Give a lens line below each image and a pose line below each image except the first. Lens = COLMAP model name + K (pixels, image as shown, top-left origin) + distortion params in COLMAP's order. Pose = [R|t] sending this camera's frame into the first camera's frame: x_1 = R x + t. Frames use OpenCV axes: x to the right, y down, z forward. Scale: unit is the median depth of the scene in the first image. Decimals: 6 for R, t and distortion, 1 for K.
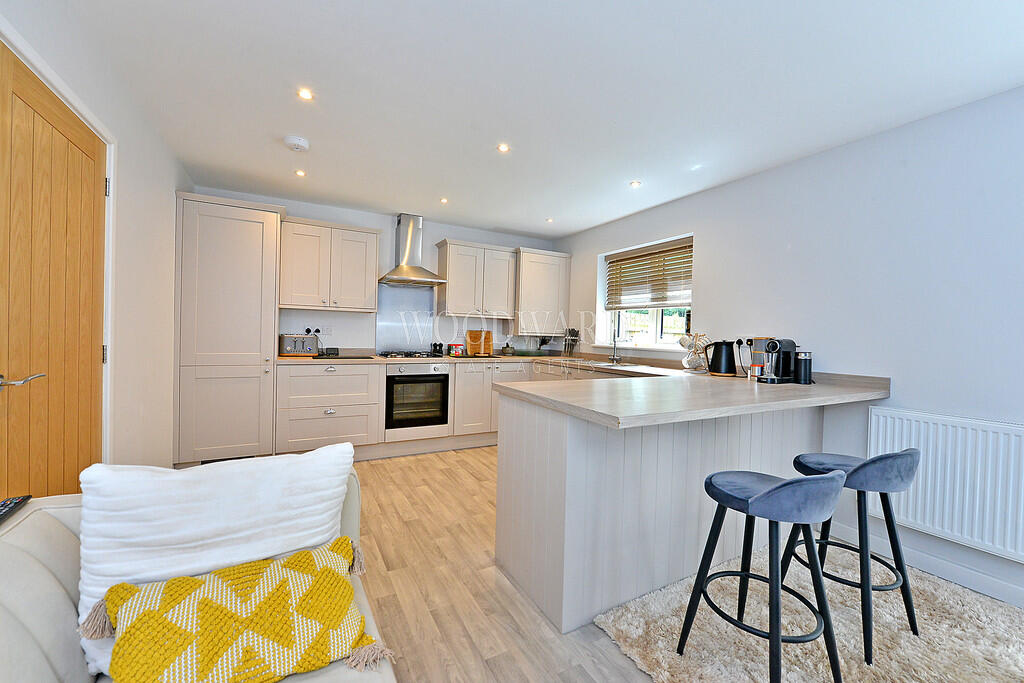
lens RADIAL K [[404.9, 0, 510.6], [0, 404.9, 338.7], [0, 0, 1]] dist [-0.015627, -0.000470]
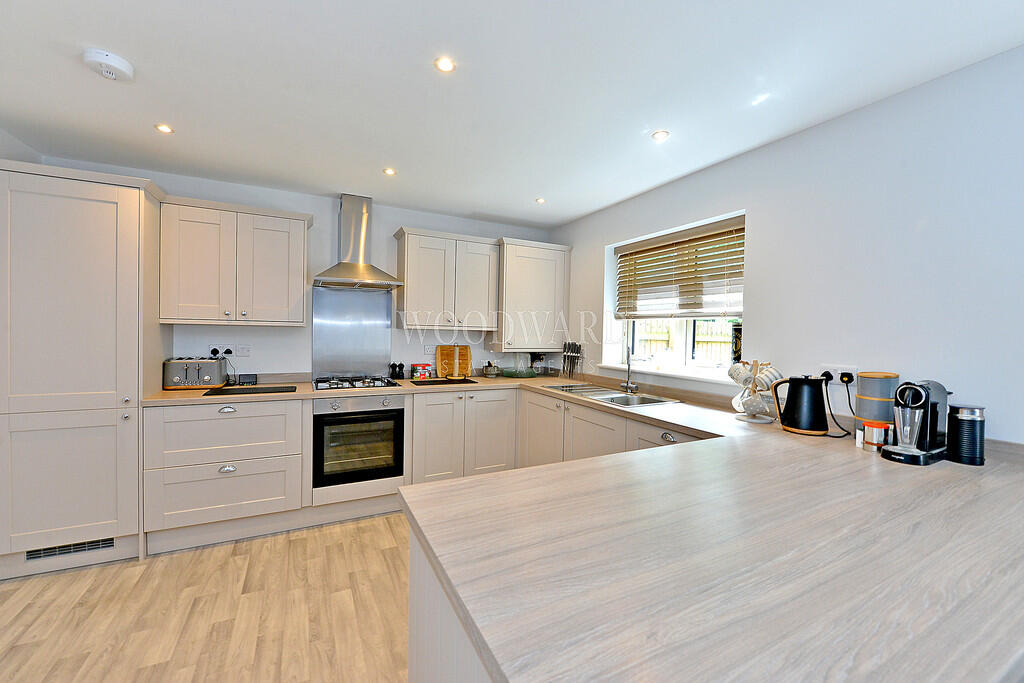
lens RADIAL K [[404.9, 0, 512.2], [0, 404.9, 339.4], [0, 0, 1]] dist [-0.015627, -0.000470]
pose [[0.999812, -0.006974, -0.018105, 0.063183], [0.007089, 0.999955, 0.006278, -0.045392], [0.018061, -0.006405, 0.999816, 0.278860]]
